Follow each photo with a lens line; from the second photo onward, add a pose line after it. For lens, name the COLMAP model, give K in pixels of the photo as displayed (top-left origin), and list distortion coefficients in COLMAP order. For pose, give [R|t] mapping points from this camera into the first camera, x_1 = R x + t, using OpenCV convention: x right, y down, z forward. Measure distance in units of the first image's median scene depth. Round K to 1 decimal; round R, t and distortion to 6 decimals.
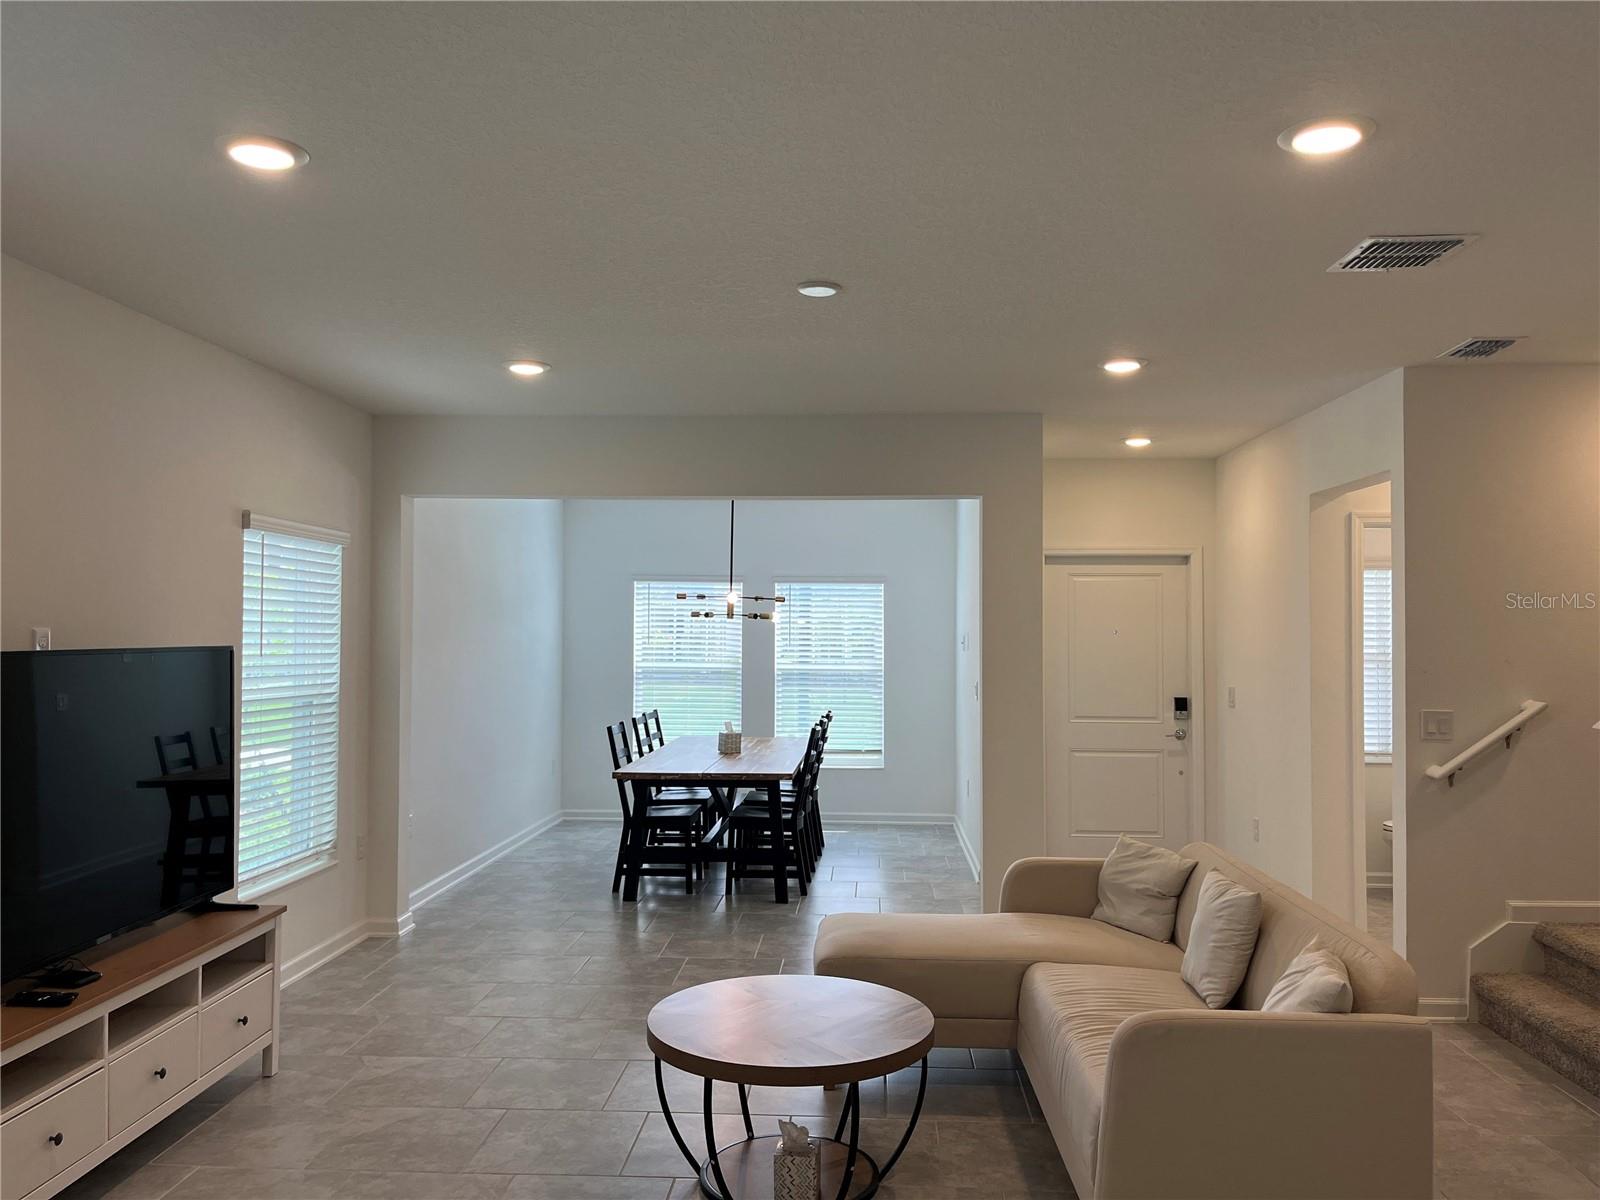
lens RADIAL K [[1211.8, 0, 792.9], [0, 1211.8, 608.2], [0, 0, 1]] dist [0.045484, -0.049156]
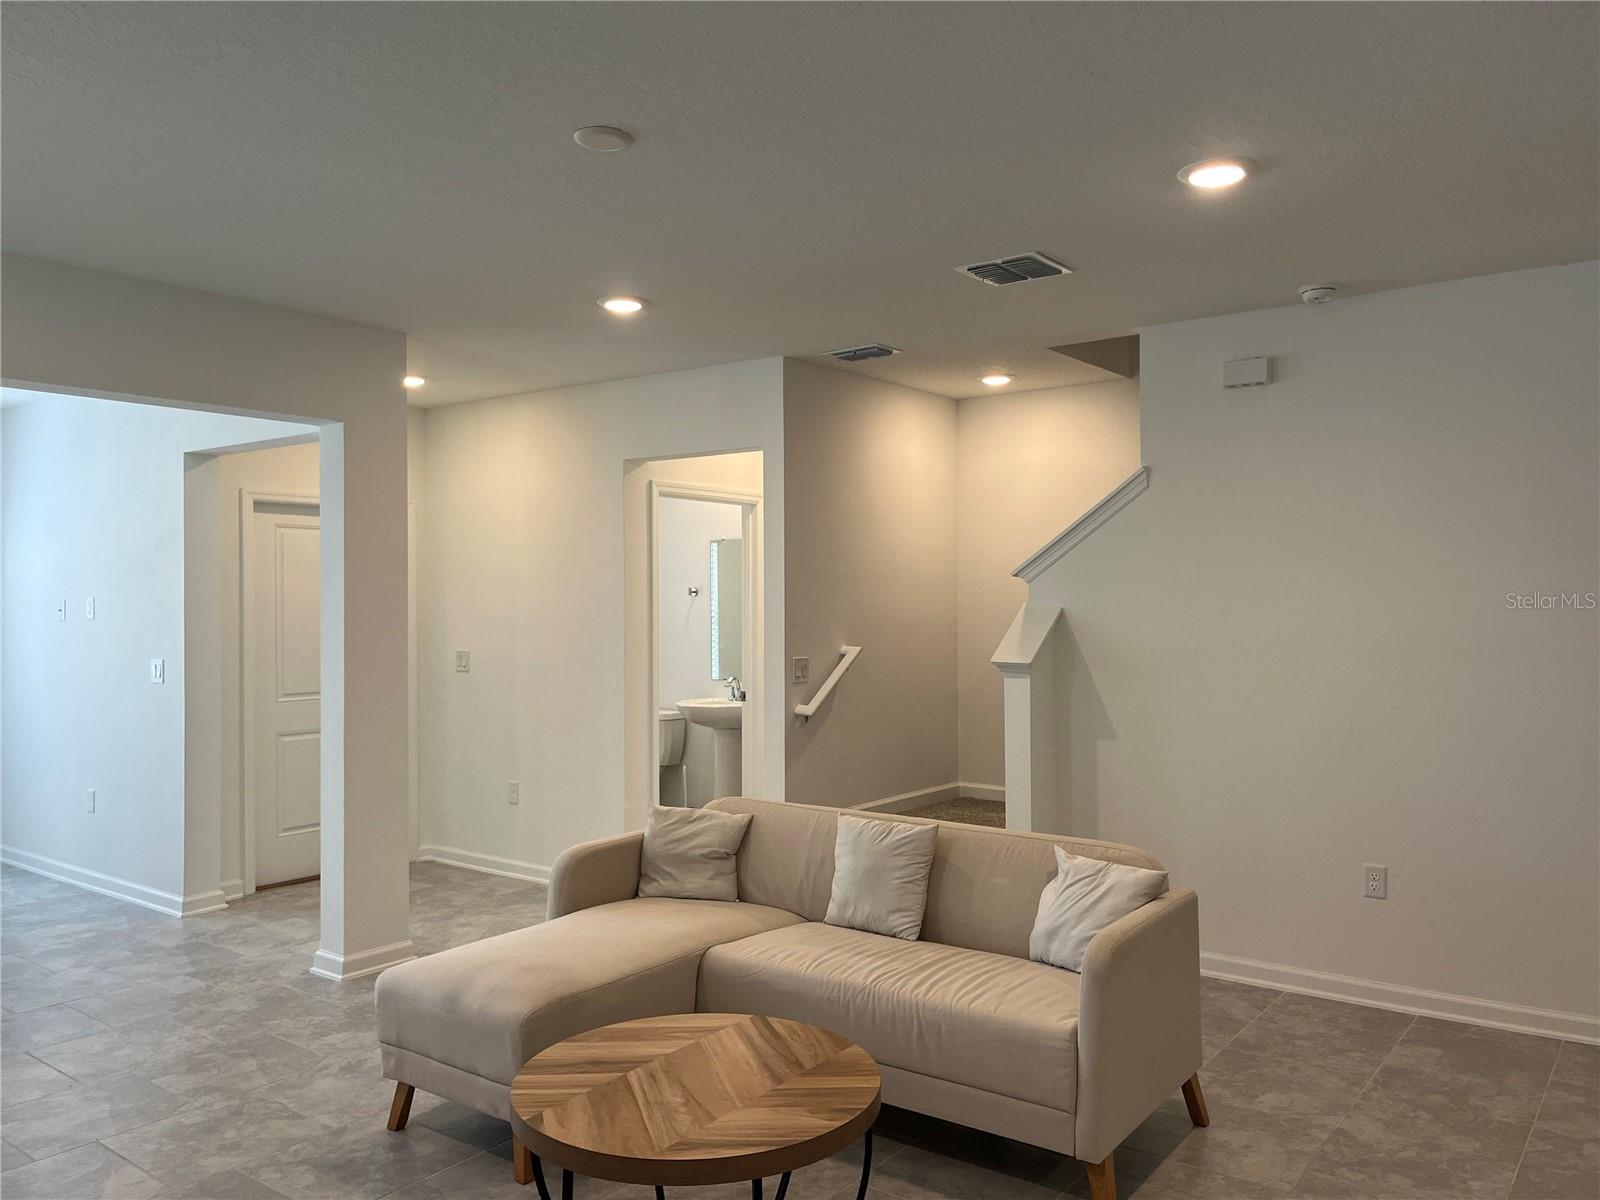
lens RADIAL K [[1211.8, 0, 810.8], [0, 1211.8, 593.7], [0, 0, 1]] dist [0.045484, -0.049156]
pose [[0.548213, -0.000948, 0.836338, -0.466087], [-0.011040, 0.999904, 0.008370, 0.013968], [-0.836266, -0.013821, 0.548150, 0.390868]]
